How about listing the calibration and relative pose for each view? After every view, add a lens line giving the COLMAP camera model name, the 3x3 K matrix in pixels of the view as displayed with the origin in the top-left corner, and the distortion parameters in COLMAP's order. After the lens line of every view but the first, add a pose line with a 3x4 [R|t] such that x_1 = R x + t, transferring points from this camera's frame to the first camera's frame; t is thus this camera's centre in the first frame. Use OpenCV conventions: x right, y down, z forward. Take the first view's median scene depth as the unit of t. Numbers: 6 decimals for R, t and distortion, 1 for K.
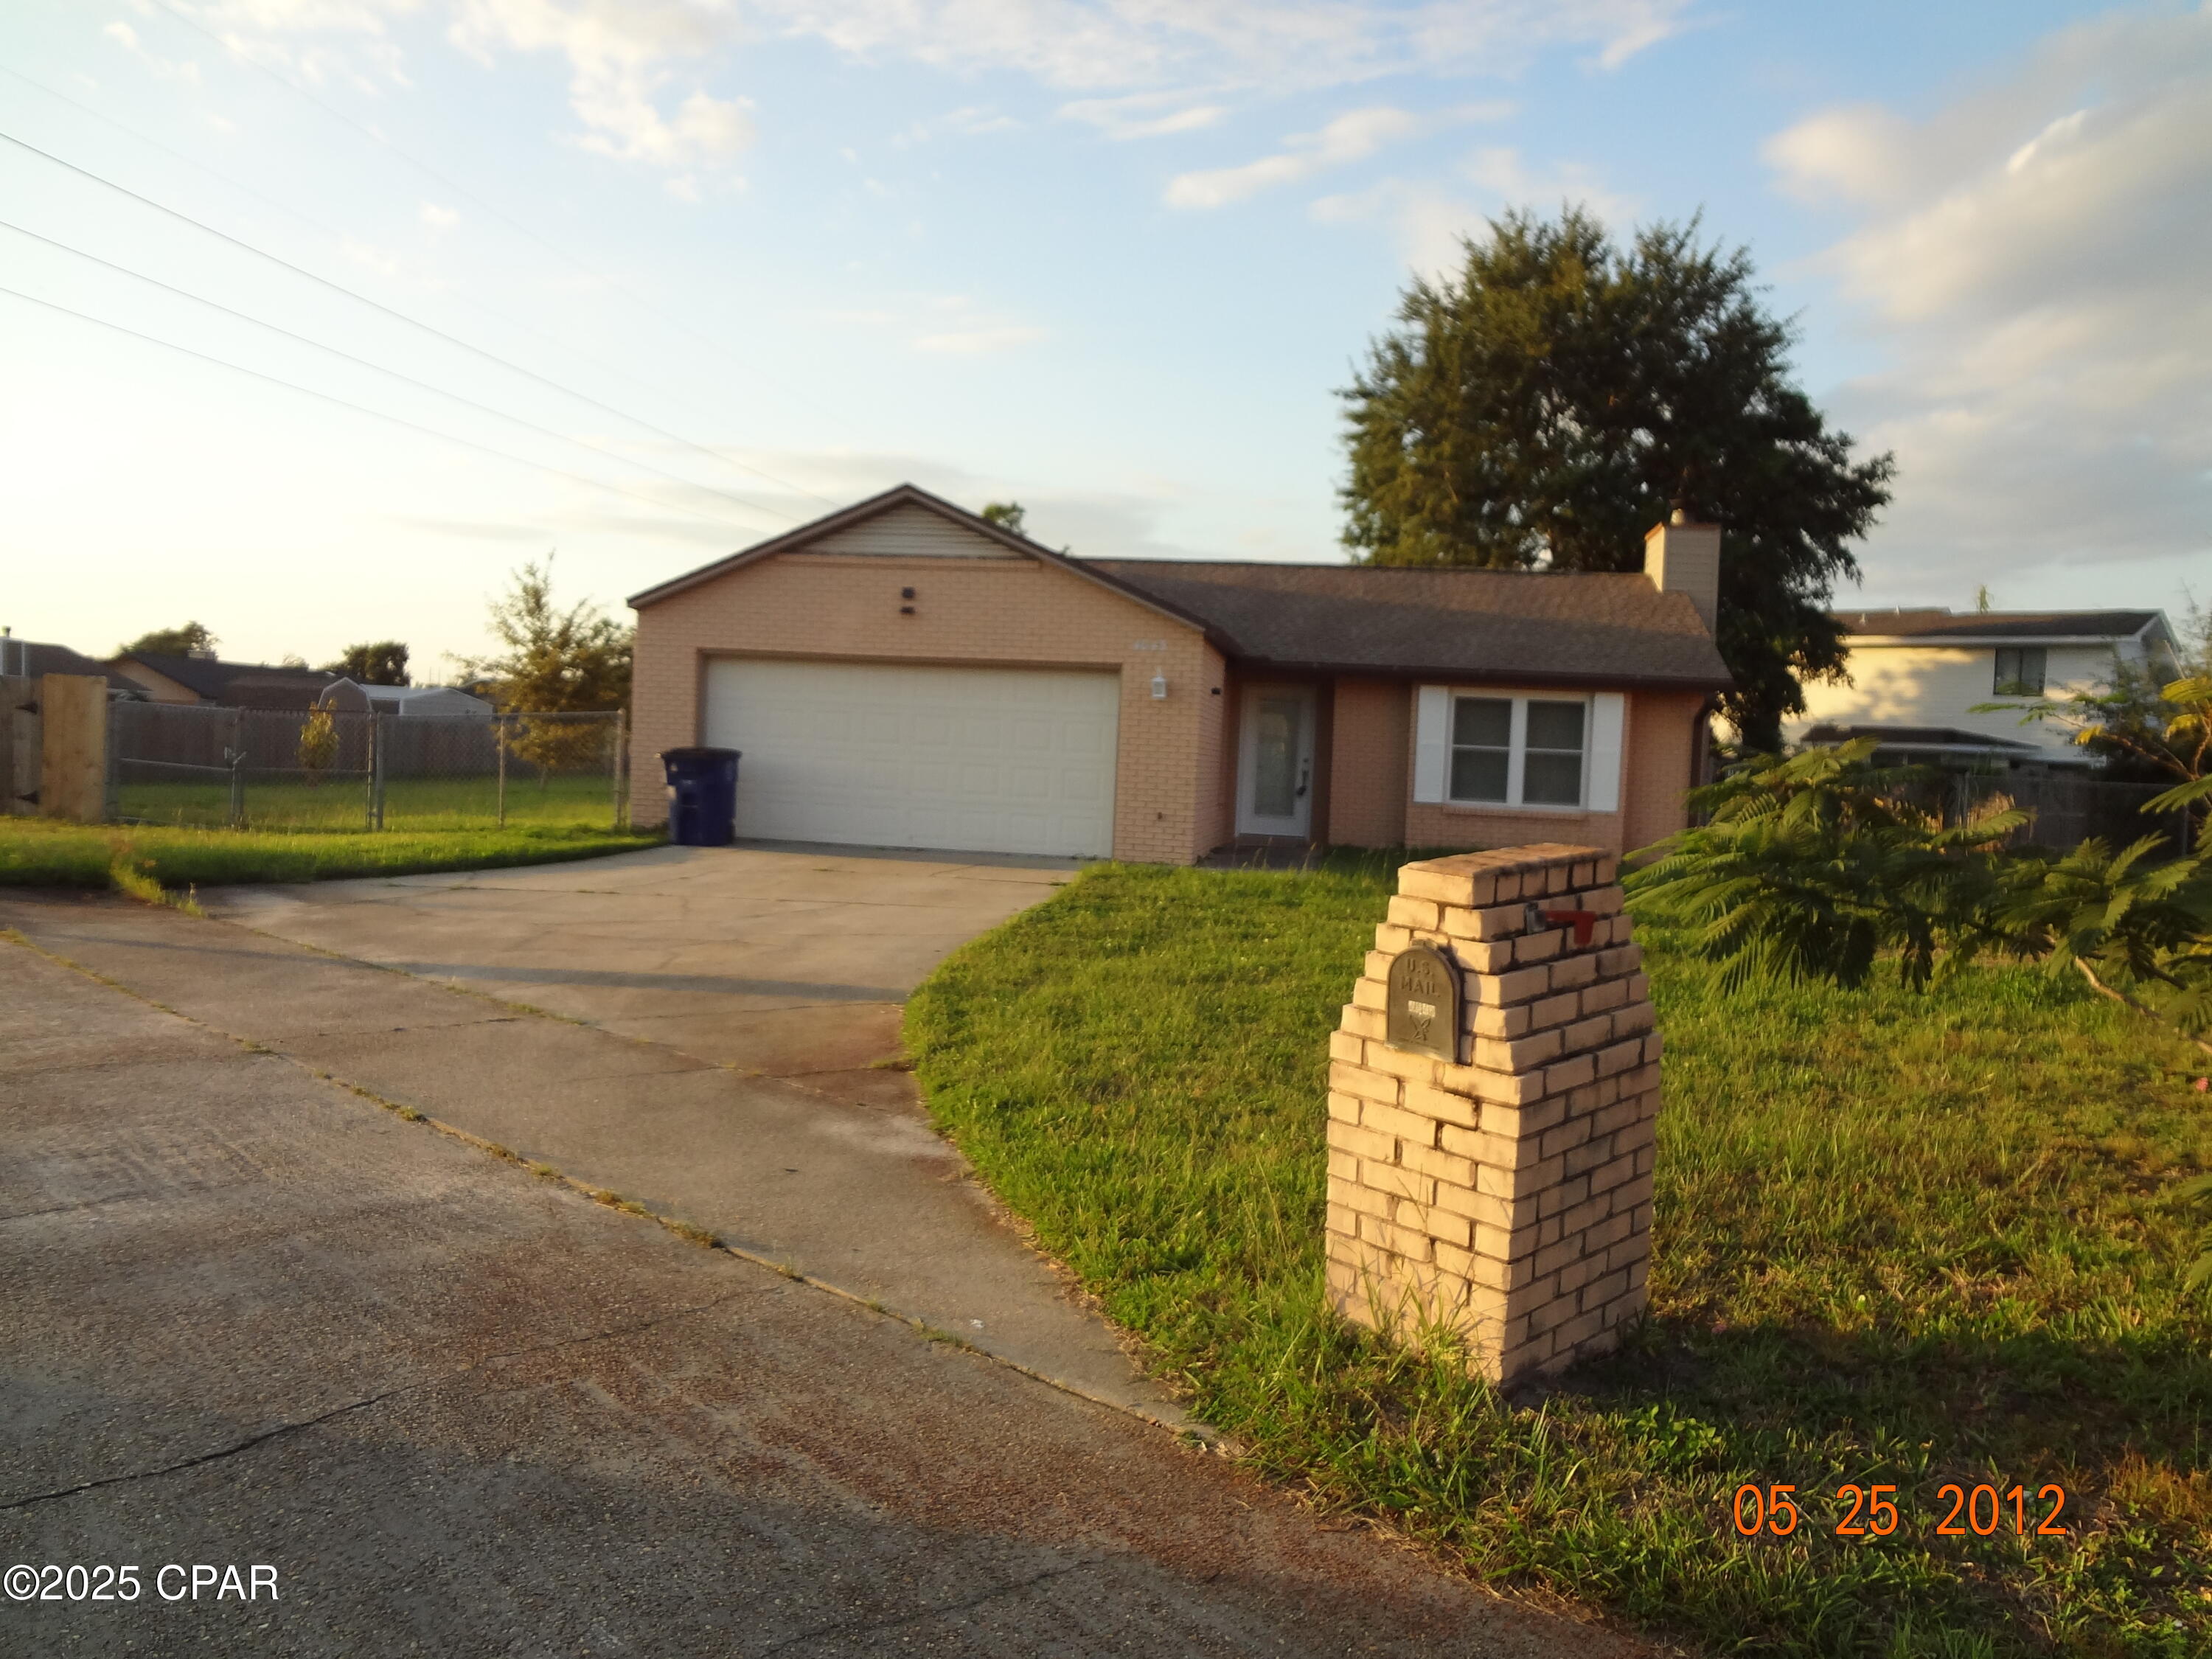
lens RADIAL K [[1660.3, 0, 1090.7], [0, 1660.3, 821.3], [0, 0, 1]] dist [-0.060402, 0.035782]
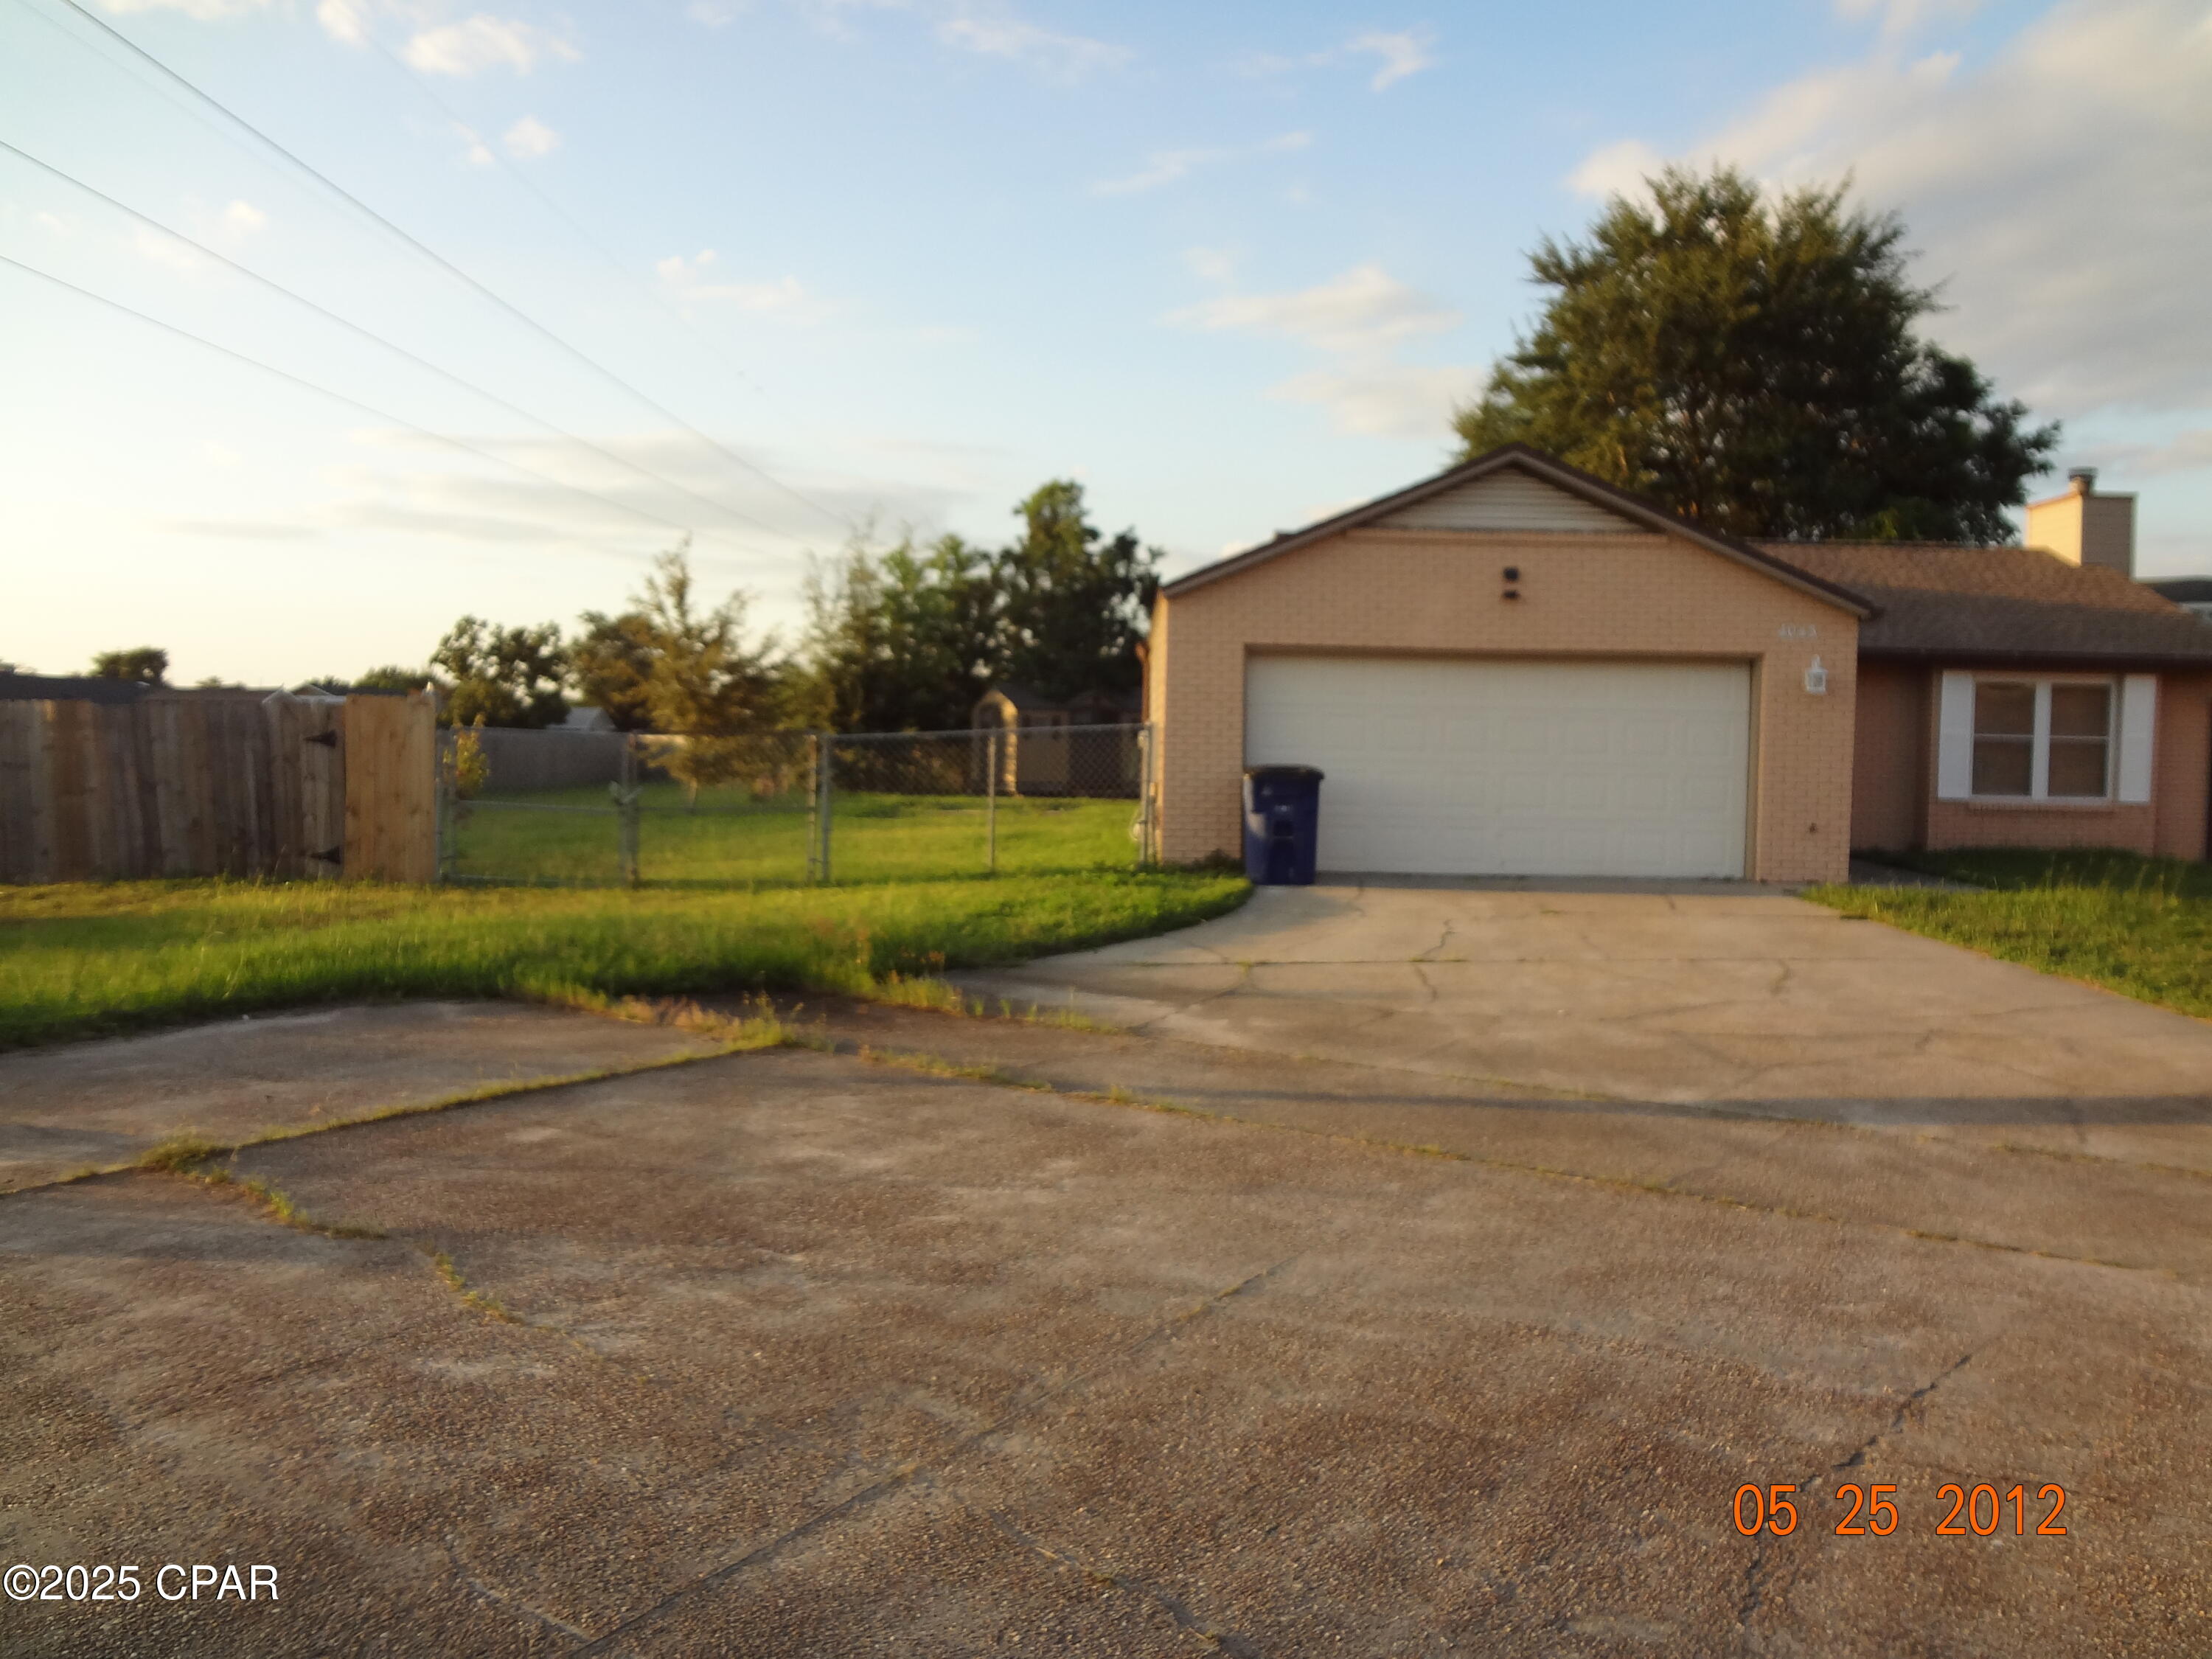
lens RADIAL K [[1641.4, 0, 1079.5], [0, 1641.4, 839.8], [0, 0, 1]] dist [-0.048011, -0.003271]
pose [[0.991953, -0.037119, 0.121044, -0.435958], [0.034554, 0.999133, 0.023226, -0.030114], [-0.121801, -0.018856, 0.992375, 0.203015]]
